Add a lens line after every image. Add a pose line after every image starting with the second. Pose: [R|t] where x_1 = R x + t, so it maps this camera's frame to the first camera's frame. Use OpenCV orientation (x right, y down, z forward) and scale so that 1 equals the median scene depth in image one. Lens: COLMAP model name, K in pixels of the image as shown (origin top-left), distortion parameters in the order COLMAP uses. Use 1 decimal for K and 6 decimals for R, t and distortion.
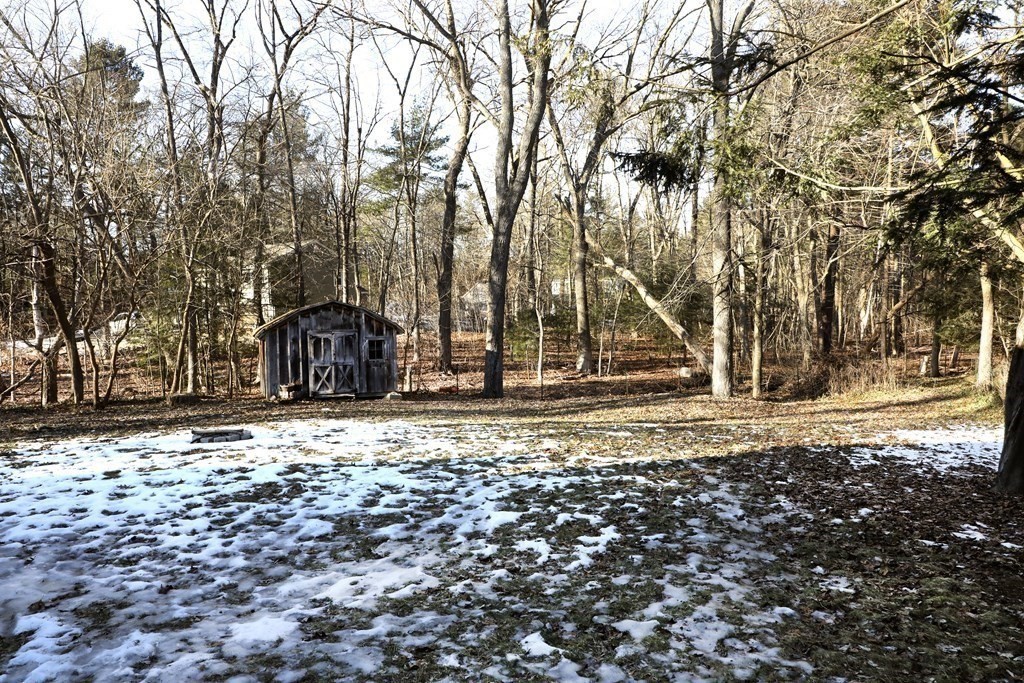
lens RADIAL K [[691.1, 0, 512.0], [0, 691.1, 341.5], [0, 0, 1]] dist [-0.092126, 0.051320]
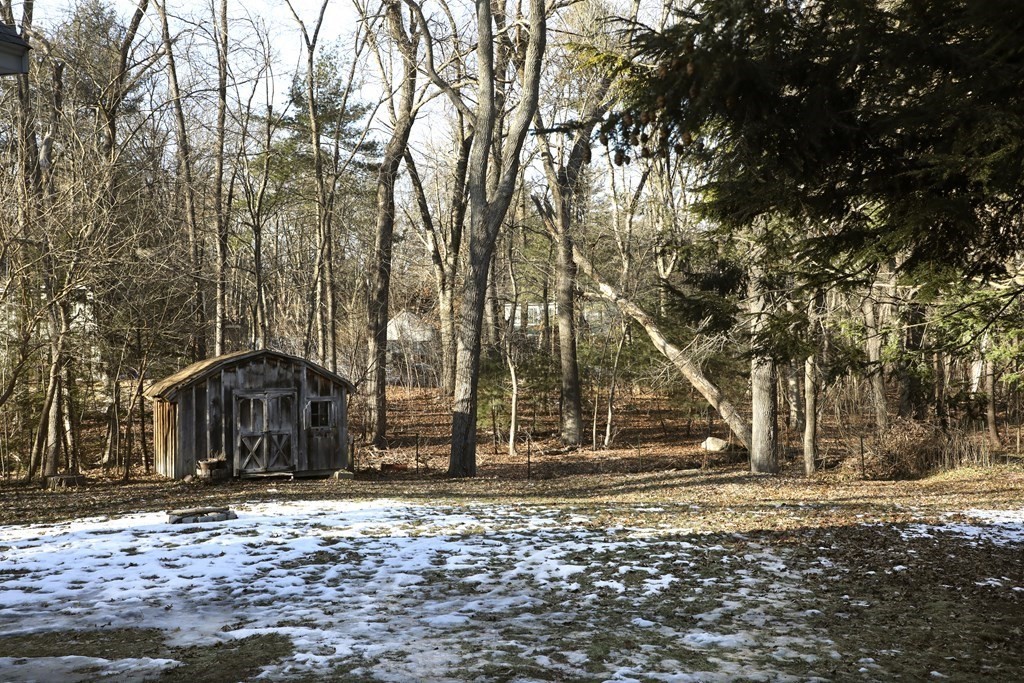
lens RADIAL K [[1152.5, 0, 512.0], [0, 1152.5, 341.5], [0, 0, 1]] dist [0.038574, 0.015781]
pose [[0.996501, 0.004190, 0.083476, -0.222454], [-0.000158, 0.998835, -0.048247, -0.017022], [-0.083581, 0.048065, 0.995341, -0.724905]]
